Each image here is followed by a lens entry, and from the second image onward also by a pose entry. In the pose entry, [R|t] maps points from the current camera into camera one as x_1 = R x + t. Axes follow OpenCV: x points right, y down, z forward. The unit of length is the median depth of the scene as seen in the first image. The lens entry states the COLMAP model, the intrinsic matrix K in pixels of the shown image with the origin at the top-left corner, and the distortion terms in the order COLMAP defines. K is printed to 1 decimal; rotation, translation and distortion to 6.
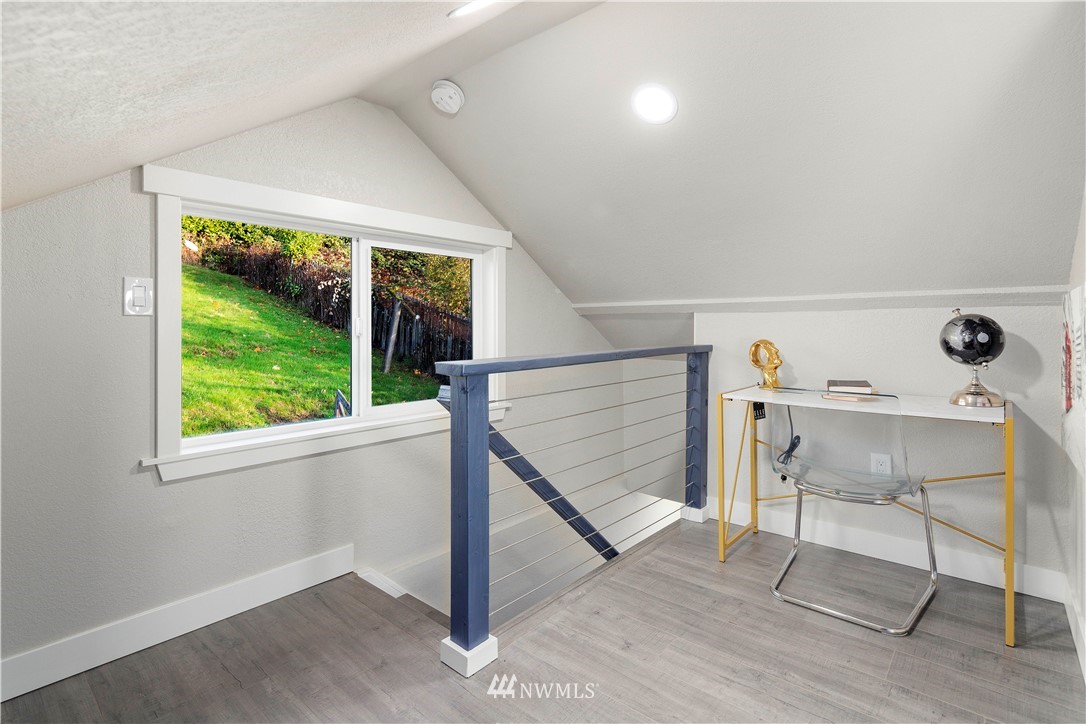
lens RADIAL K [[528.2, 0, 541.6], [0, 528.2, 349.0], [0, 0, 1]] dist [0.000974, -0.001274]
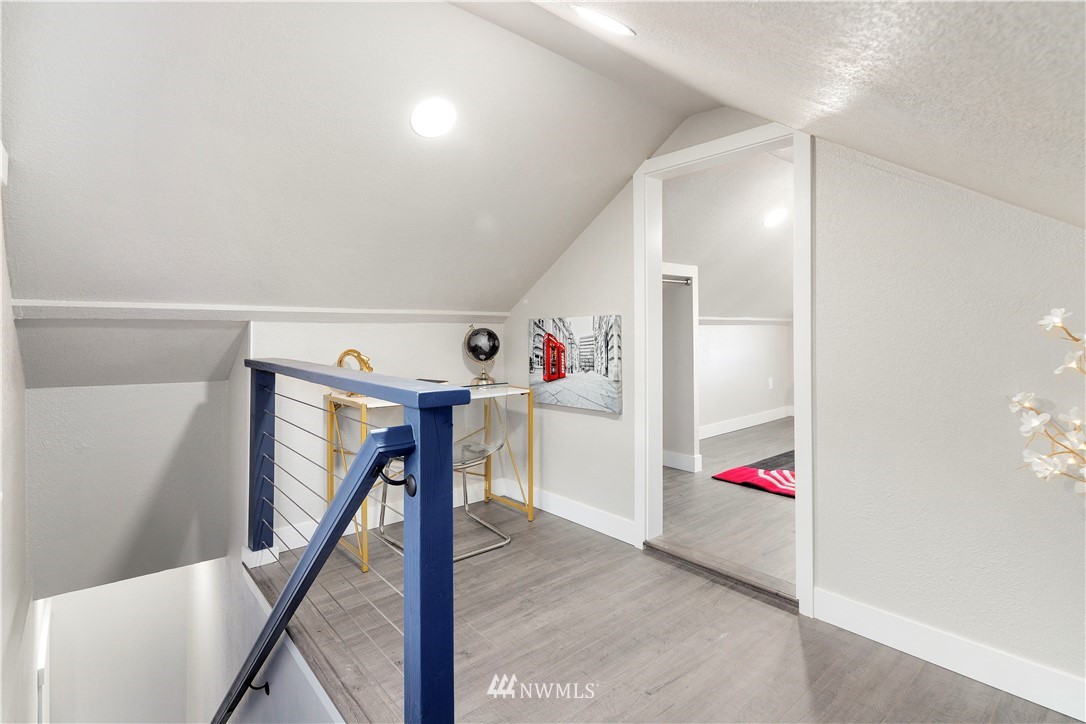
lens RADIAL K [[528.2, 0, 541.6], [0, 528.2, 349.0], [0, 0, 1]] dist [0.000974, -0.001274]
pose [[0.144707, -0.022742, 0.989213, -0.795737], [0.049555, 0.998648, 0.015710, -0.023926], [-0.988233, 0.046747, 0.145638, 0.685092]]
